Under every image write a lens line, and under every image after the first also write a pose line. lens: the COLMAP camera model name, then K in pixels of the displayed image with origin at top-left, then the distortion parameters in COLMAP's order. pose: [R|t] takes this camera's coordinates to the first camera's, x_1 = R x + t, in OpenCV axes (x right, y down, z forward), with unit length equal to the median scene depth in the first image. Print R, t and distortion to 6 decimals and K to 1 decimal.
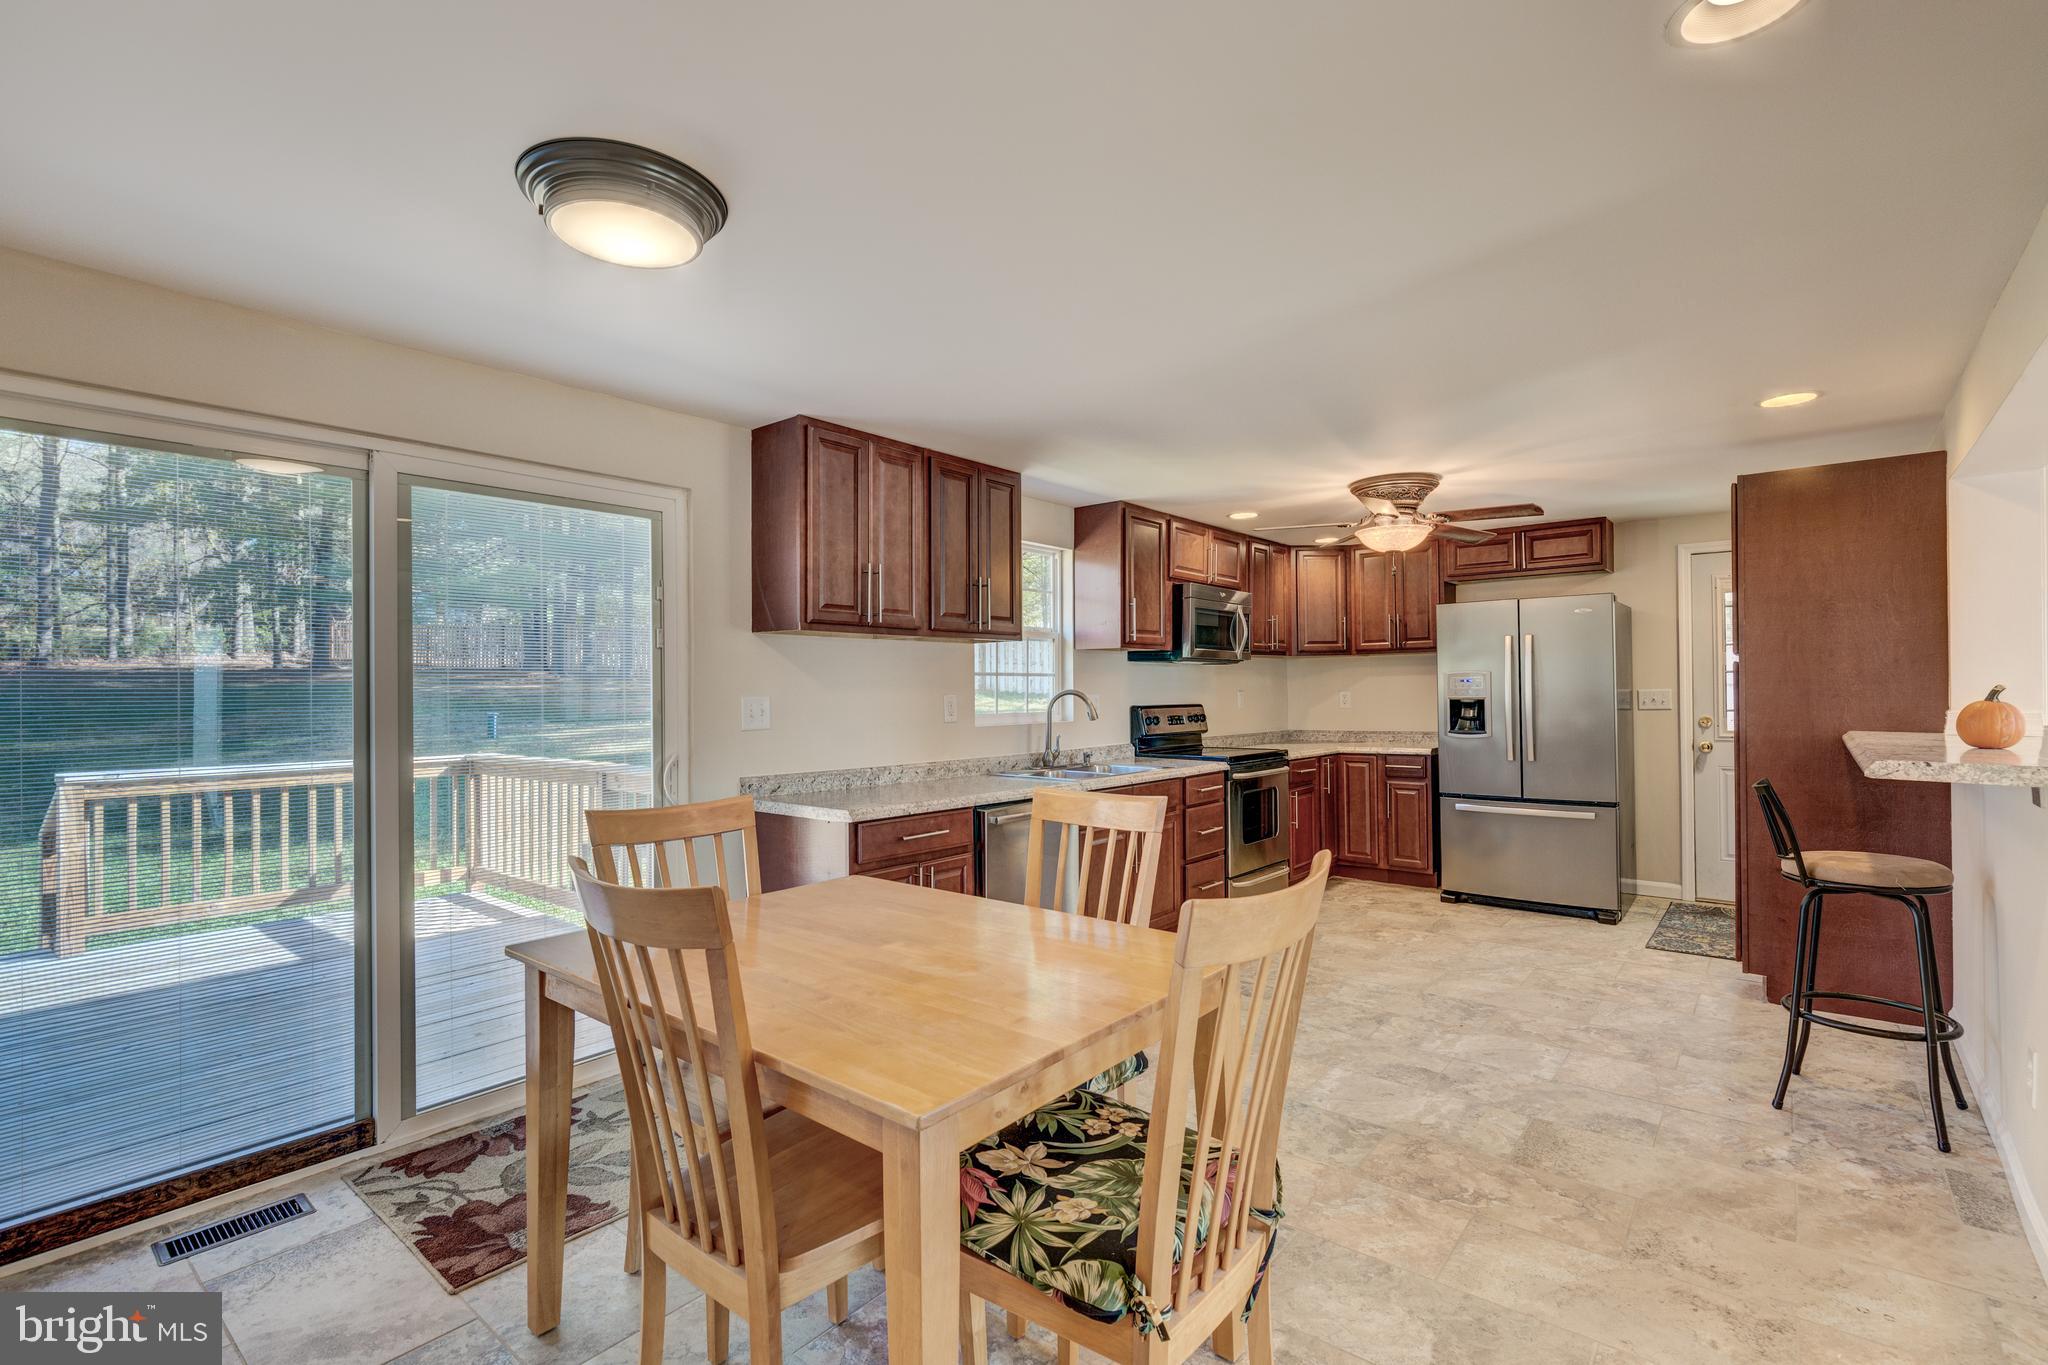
lens RADIAL K [[943.5, 0, 1015.4], [0, 943.5, 681.8], [0, 0, 1]] dist [0.006902, -0.000857]
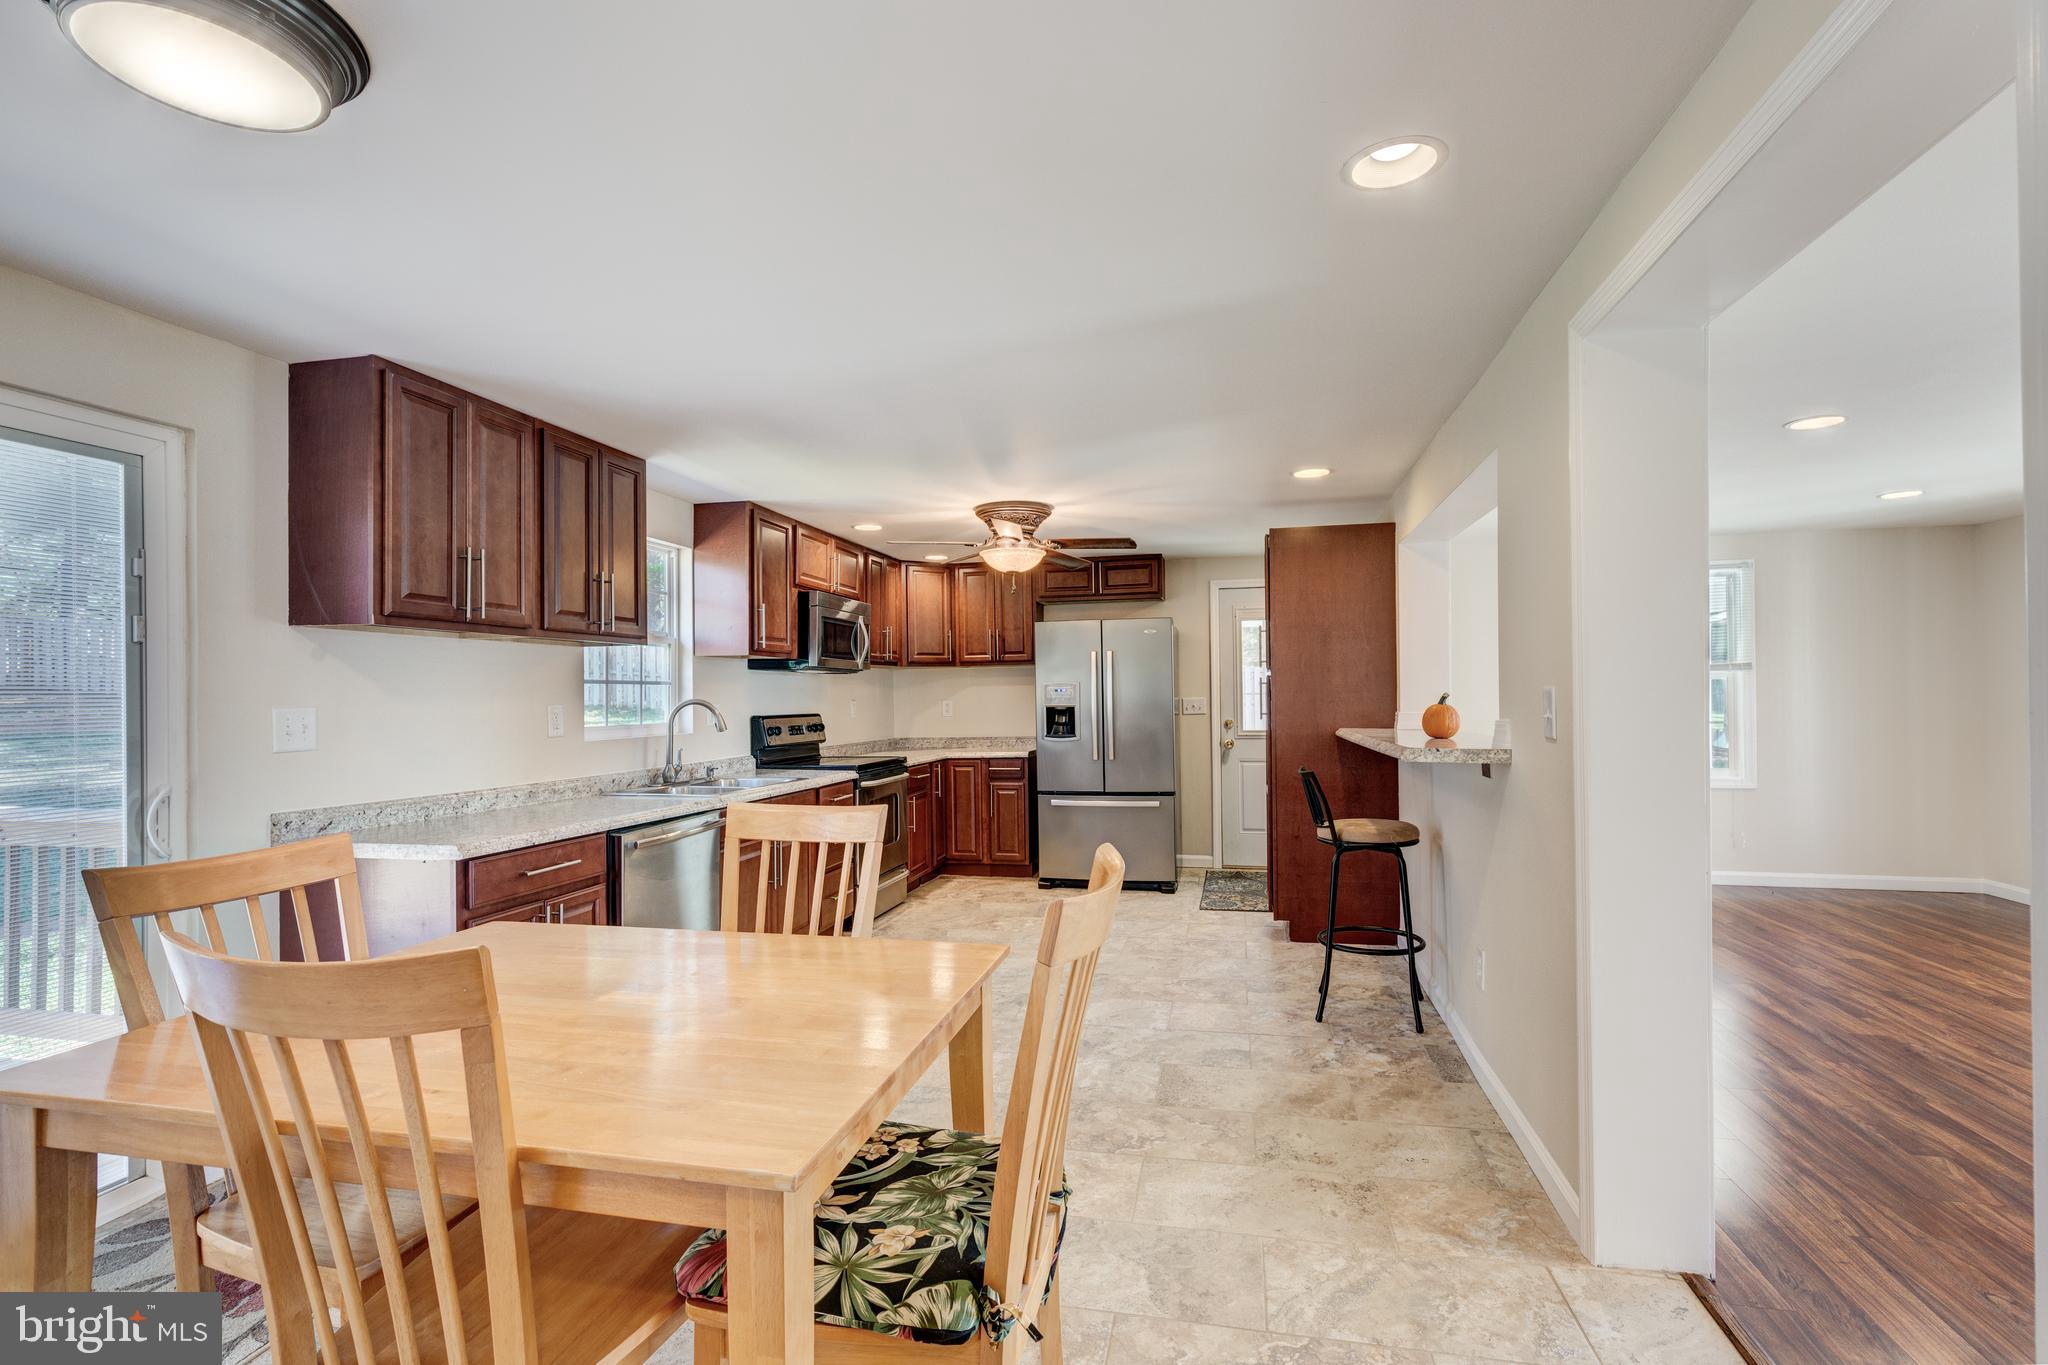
lens RADIAL K [[943.5, 0, 1027.2], [0, 943.5, 695.9], [0, 0, 1]] dist [0.006902, -0.000857]
pose [[0.890582, -0.005143, 0.454794, -0.100031], [0.003703, 0.999985, 0.004057, 0.003781], [-0.454808, -0.001929, 0.890588, 0.038271]]
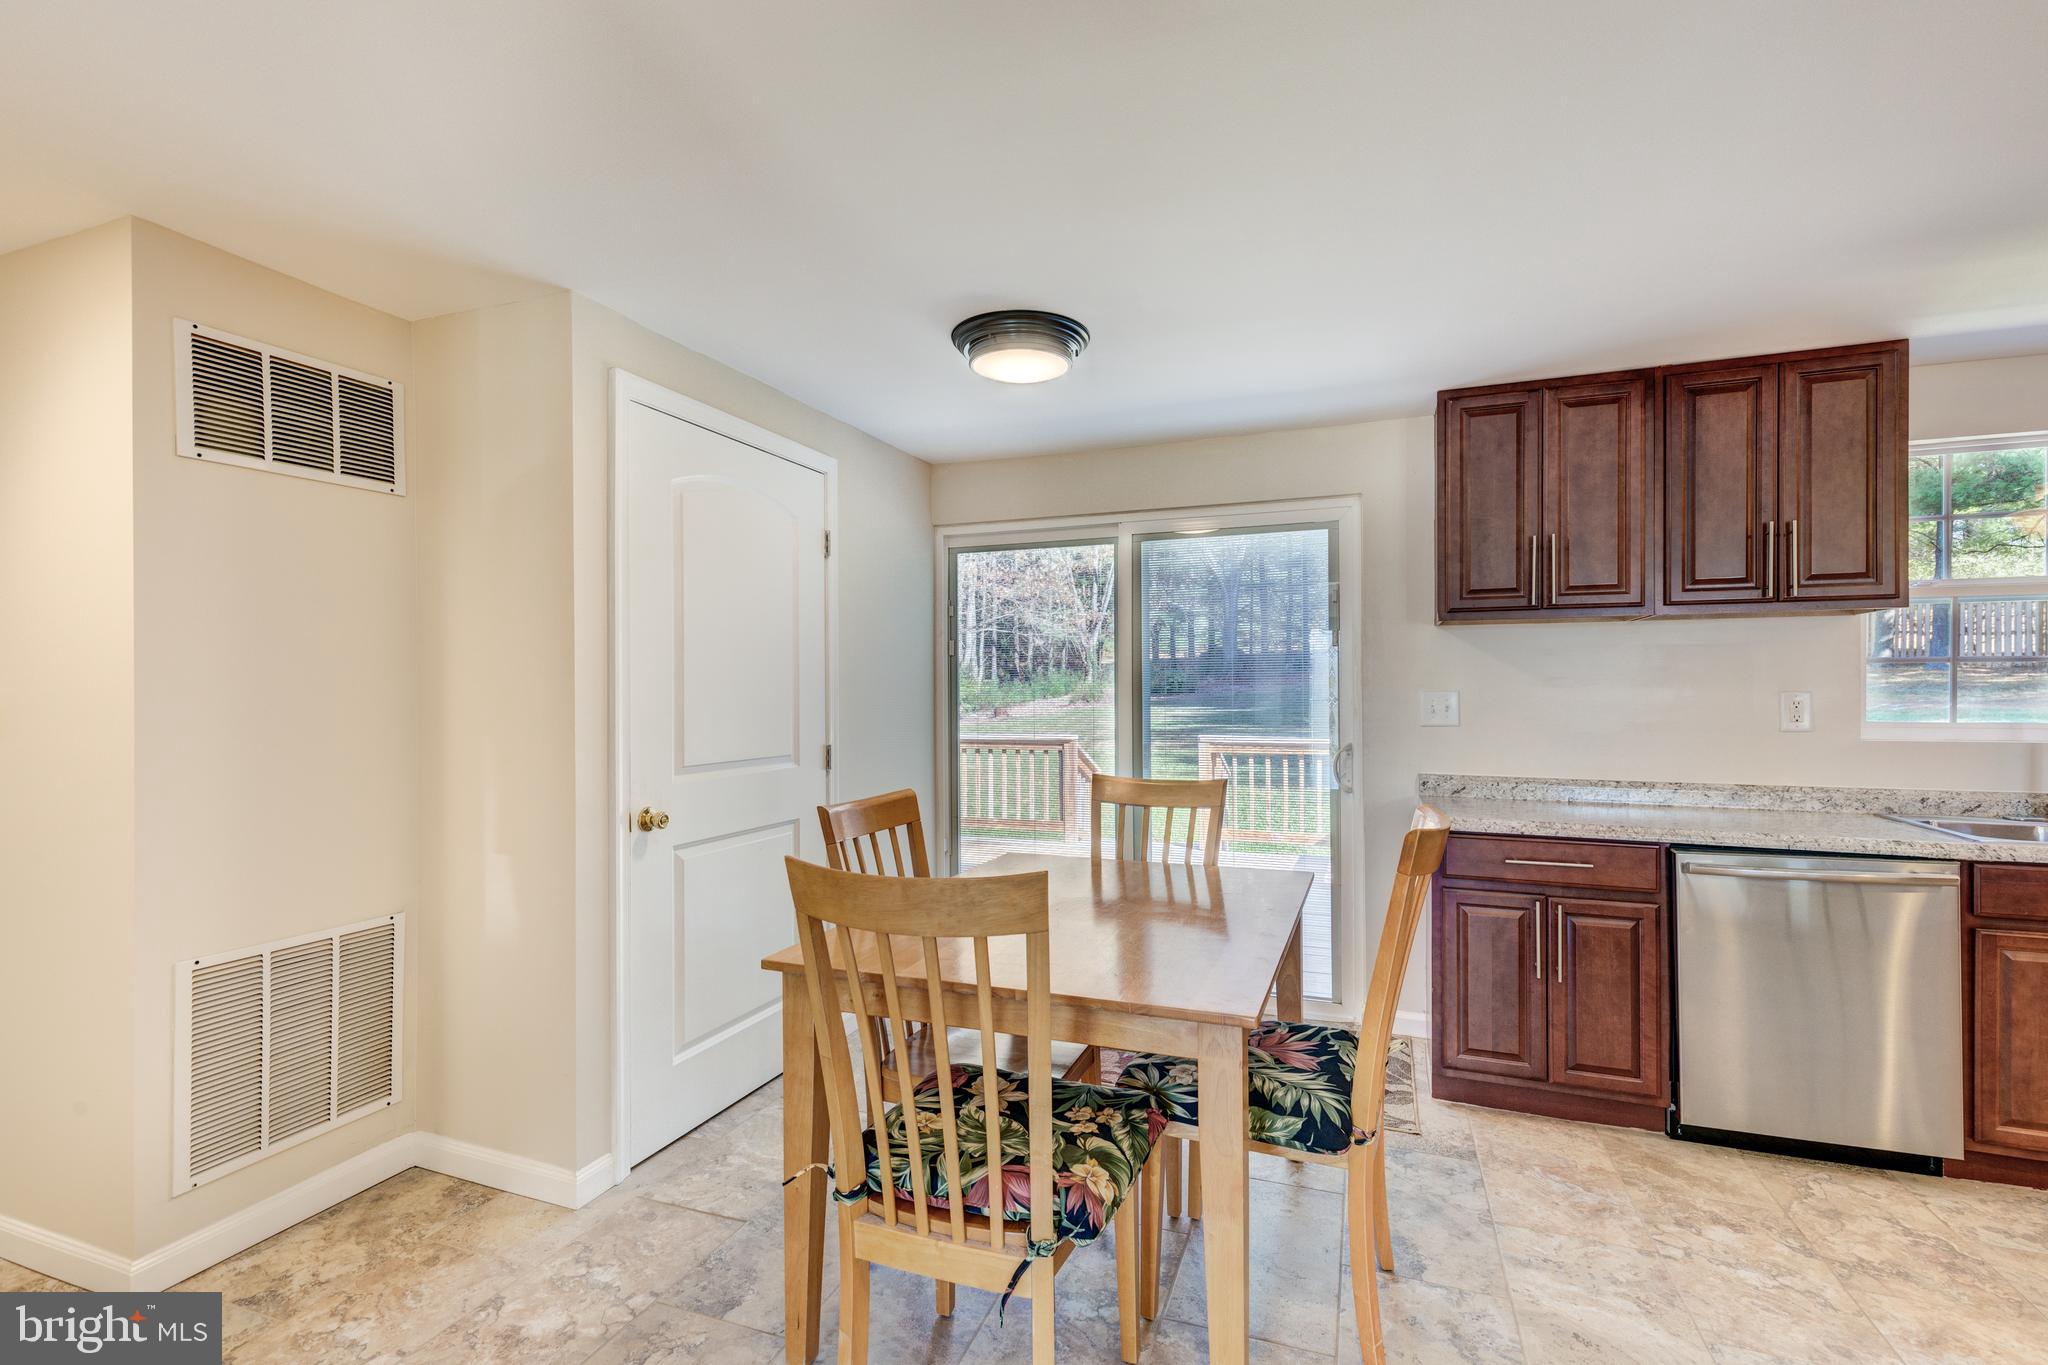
lens RADIAL K [[943.5, 0, 1031.1], [0, 943.5, 675.2], [0, 0, 1]] dist [0.006902, -0.000857]
pose [[0.331132, -0.006035, -0.943565, 0.500511], [0.009100, 0.999953, -0.003203, -0.001519], [0.943540, -0.007526, 0.331172, 0.294986]]
